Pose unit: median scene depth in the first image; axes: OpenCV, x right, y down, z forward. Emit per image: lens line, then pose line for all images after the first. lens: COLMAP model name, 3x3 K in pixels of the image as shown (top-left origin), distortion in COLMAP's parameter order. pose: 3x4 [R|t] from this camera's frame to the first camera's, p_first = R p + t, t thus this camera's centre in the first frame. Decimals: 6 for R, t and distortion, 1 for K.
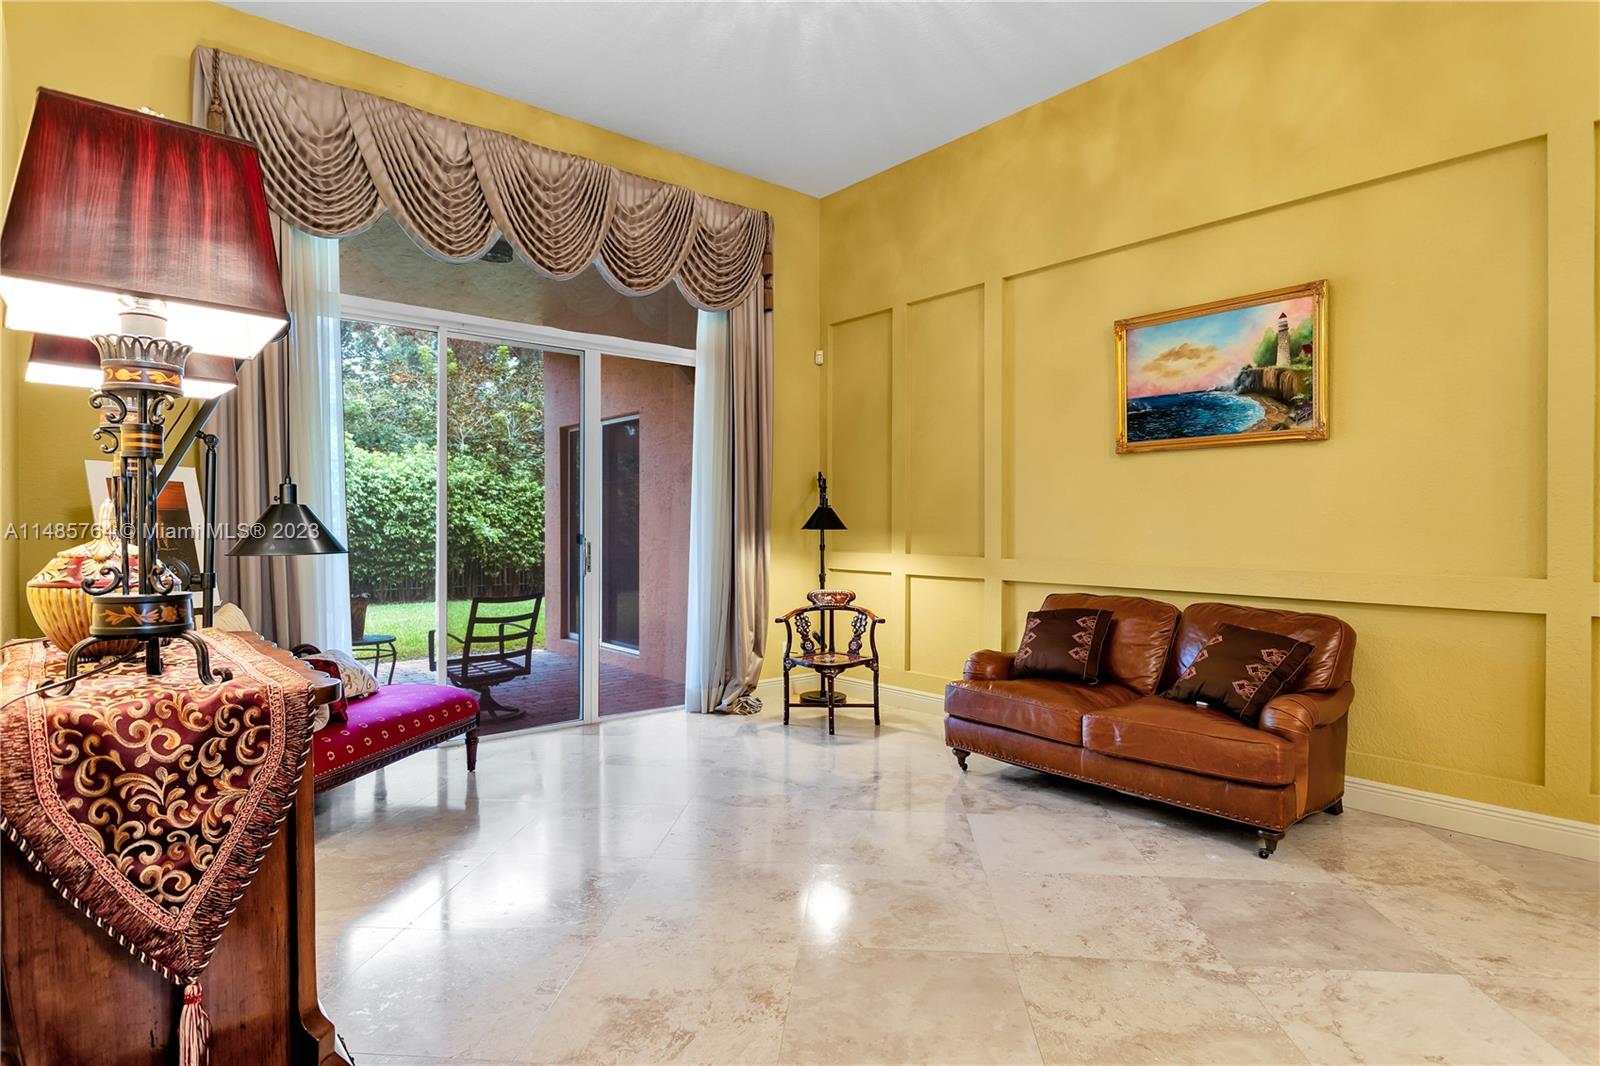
lens RADIAL K [[853.2, 0, 786.5], [0, 853.2, 534.7], [0, 0, 1]] dist [0.003980, -0.000134]
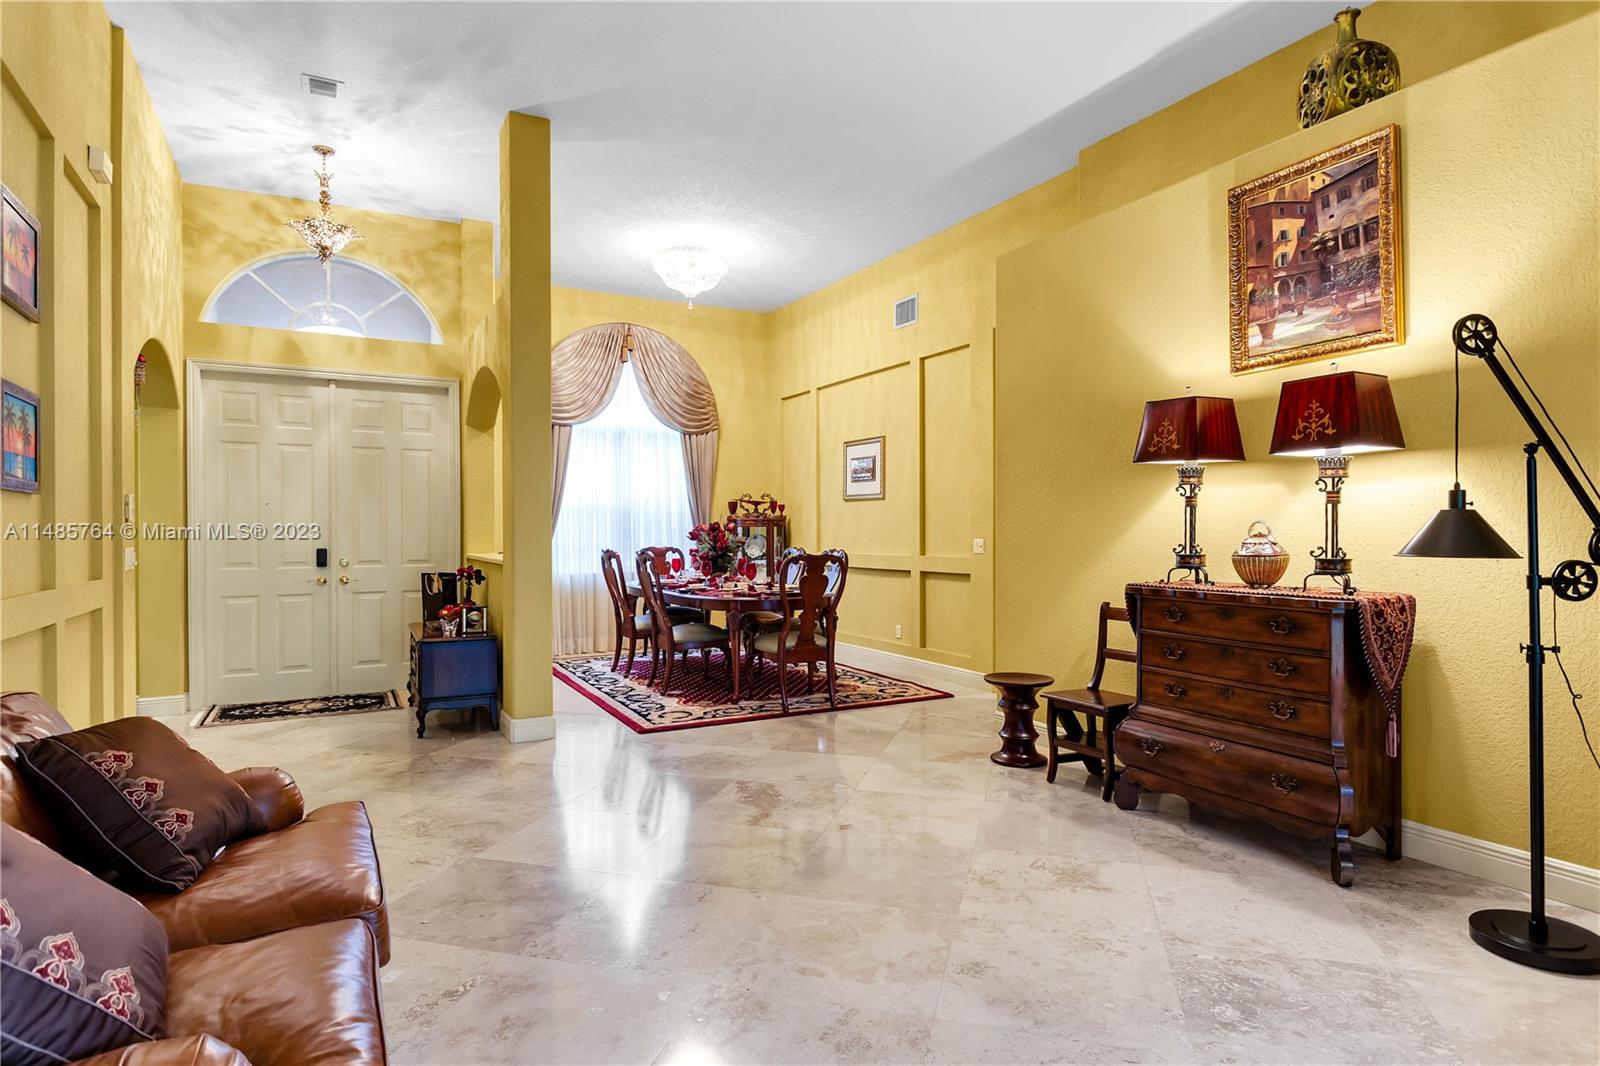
lens RADIAL K [[849.8, 0, 800.7], [0, 849.8, 530.0], [0, 0, 1]] dist [0.003311, -0.001050]
pose [[-0.984466, 0.002140, 0.175565, 0.011316], [0.003510, 0.999966, 0.007491, -0.011052], [-0.175543, 0.007991, -0.984439, 1.089067]]
